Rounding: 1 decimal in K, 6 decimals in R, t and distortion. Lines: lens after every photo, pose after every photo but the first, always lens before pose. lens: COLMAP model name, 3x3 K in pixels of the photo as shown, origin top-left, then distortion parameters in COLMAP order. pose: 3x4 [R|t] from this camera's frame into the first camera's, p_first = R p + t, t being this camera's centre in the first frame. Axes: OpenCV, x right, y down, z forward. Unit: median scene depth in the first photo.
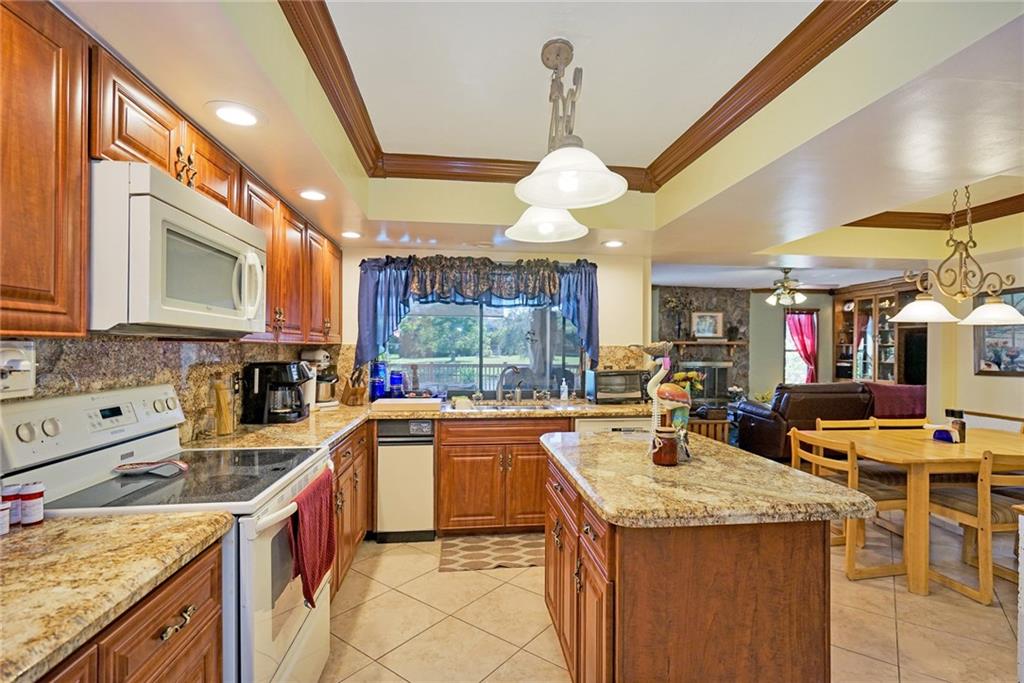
lens RADIAL K [[465.2, 0, 514.6], [0, 465.2, 348.6], [0, 0, 1]] dist [-0.005098, 0.002959]
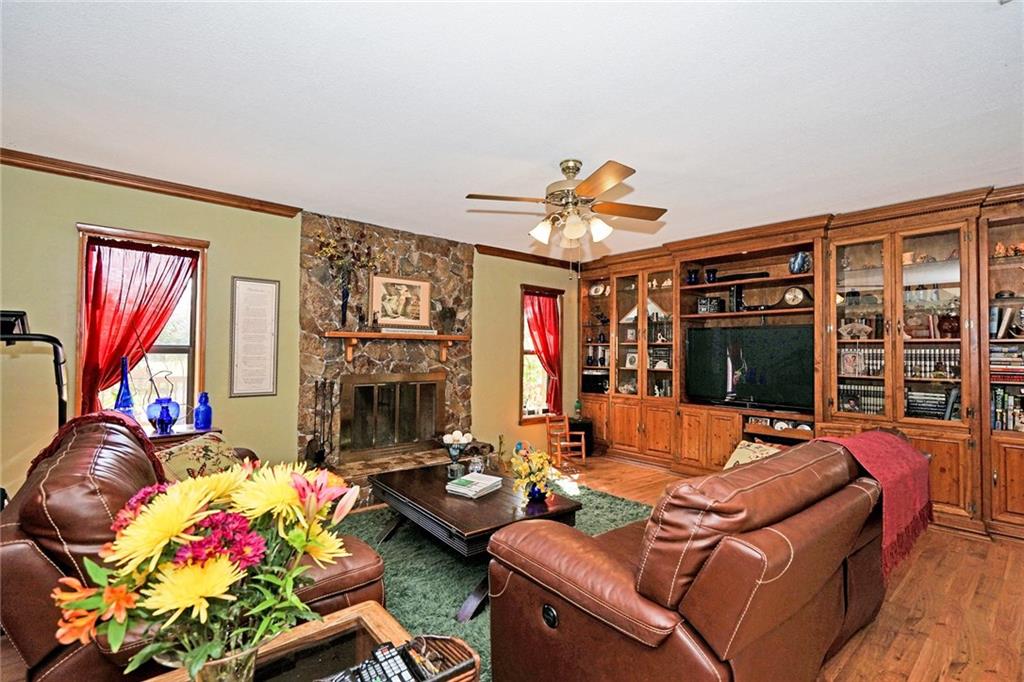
lens RADIAL K [[465.2, 0, 510.8], [0, 465.2, 344.7], [0, 0, 1]] dist [-0.005098, 0.002959]
pose [[0.834037, 0.013410, 0.551546, 0.227517], [-0.007506, 0.999888, -0.012960, 0.002688], [-0.551658, 0.006670, 0.834044, 0.492892]]
